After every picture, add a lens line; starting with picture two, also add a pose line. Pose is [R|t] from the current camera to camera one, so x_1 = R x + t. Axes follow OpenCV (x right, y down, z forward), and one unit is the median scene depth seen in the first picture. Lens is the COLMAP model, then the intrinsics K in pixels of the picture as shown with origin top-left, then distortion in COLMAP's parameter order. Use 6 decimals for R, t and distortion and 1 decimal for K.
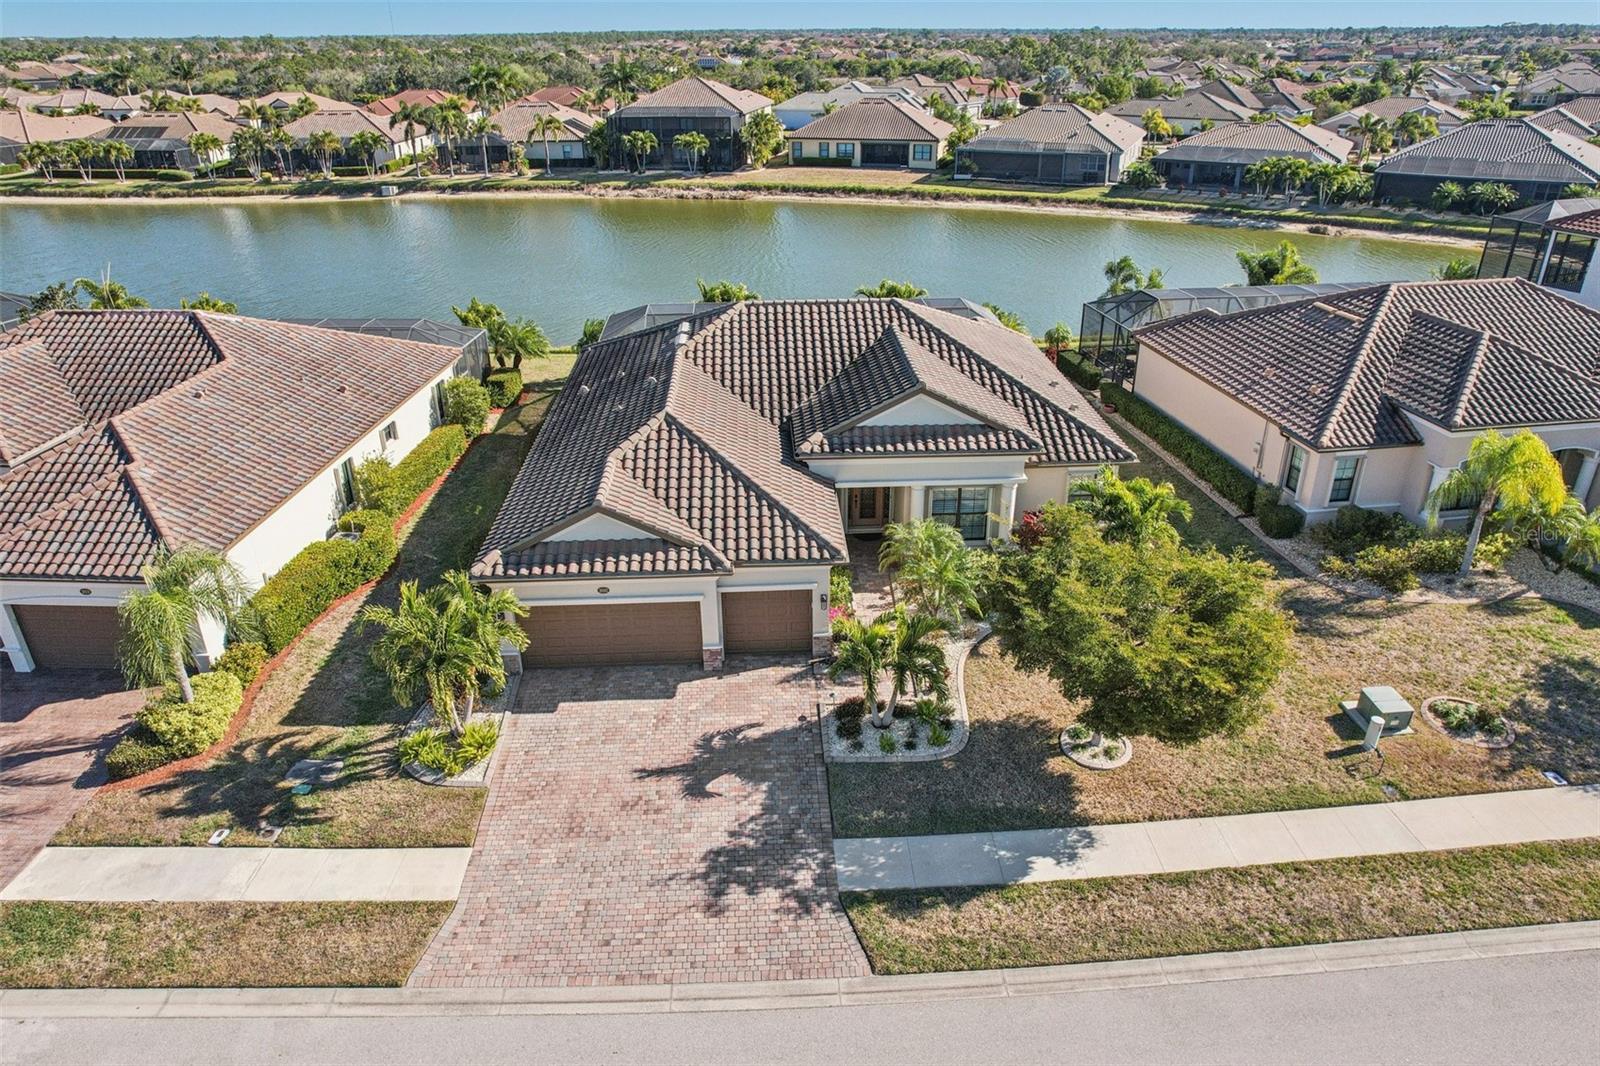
lens RADIAL K [[1049.4, 0, 803.6], [0, 1049.4, 537.1], [0, 0, 1]] dist [-0.075754, 0.067361]
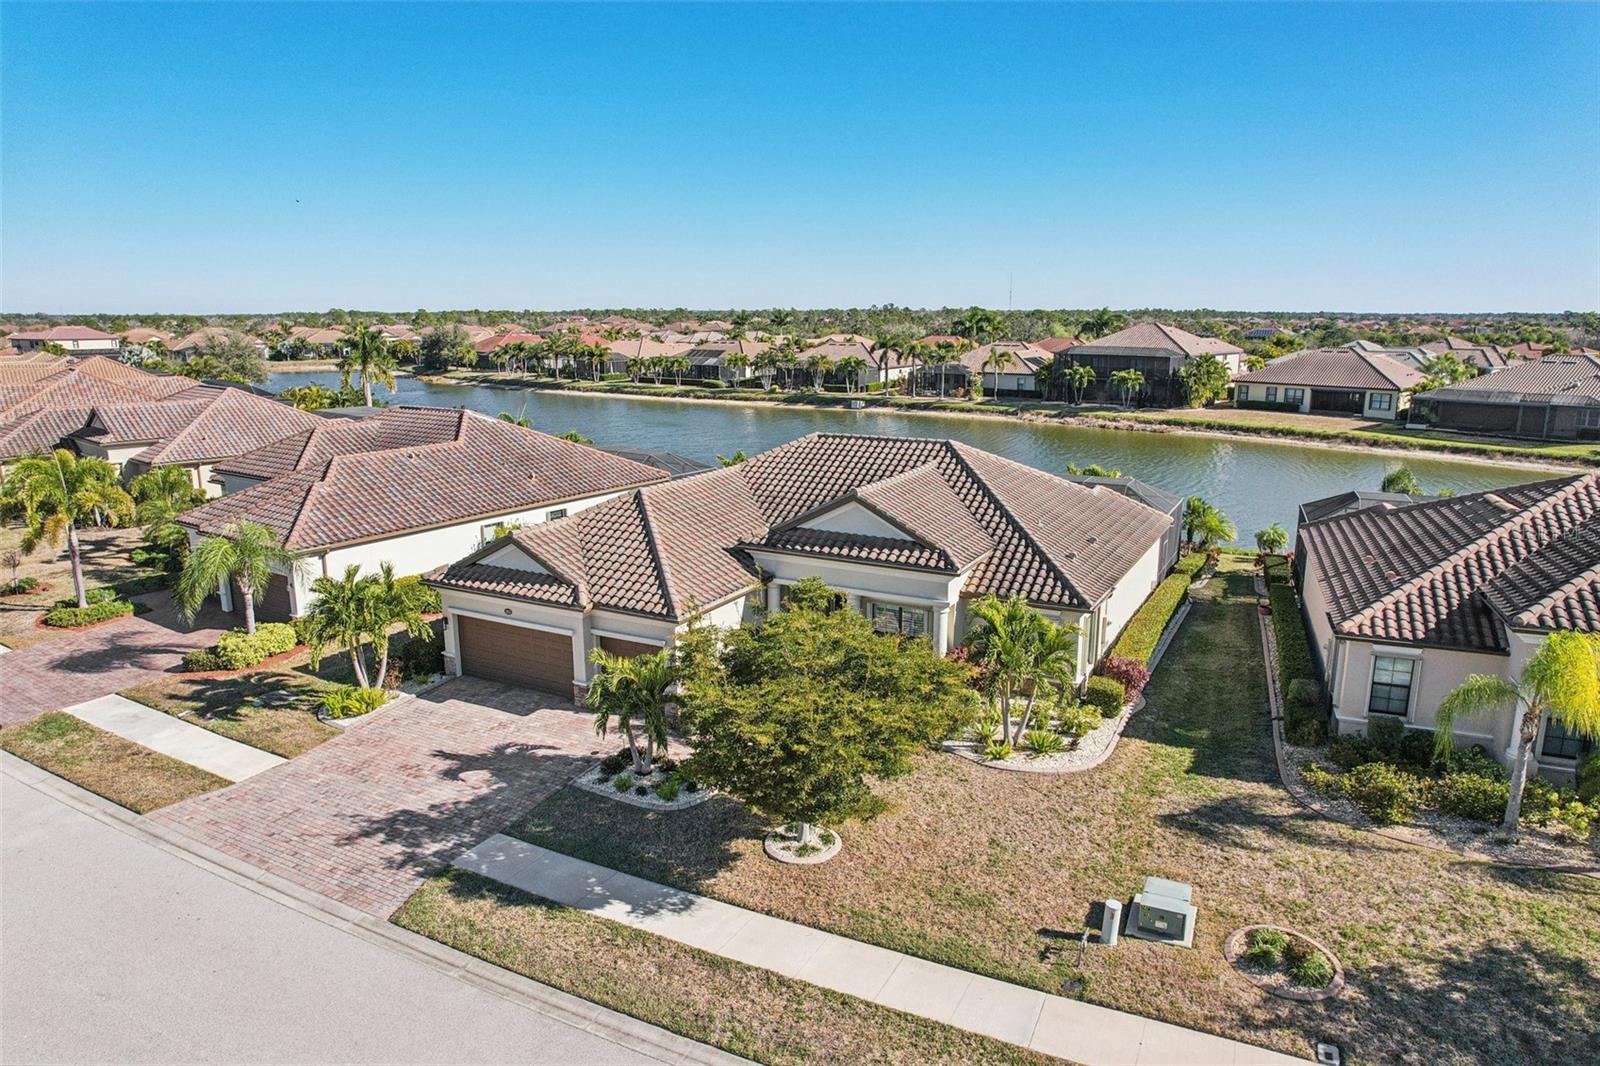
lens RADIAL K [[1032.0, 0, 800.0], [0, 1032.0, 533.0], [0, 0, 1]] dist [-0.078186, 0.070389]
pose [[0.854970, 0.115787, -0.505588, 0.589874], [-0.233505, 0.956321, -0.175855, 0.082903], [0.463142, 0.268408, 0.844663, 0.140510]]
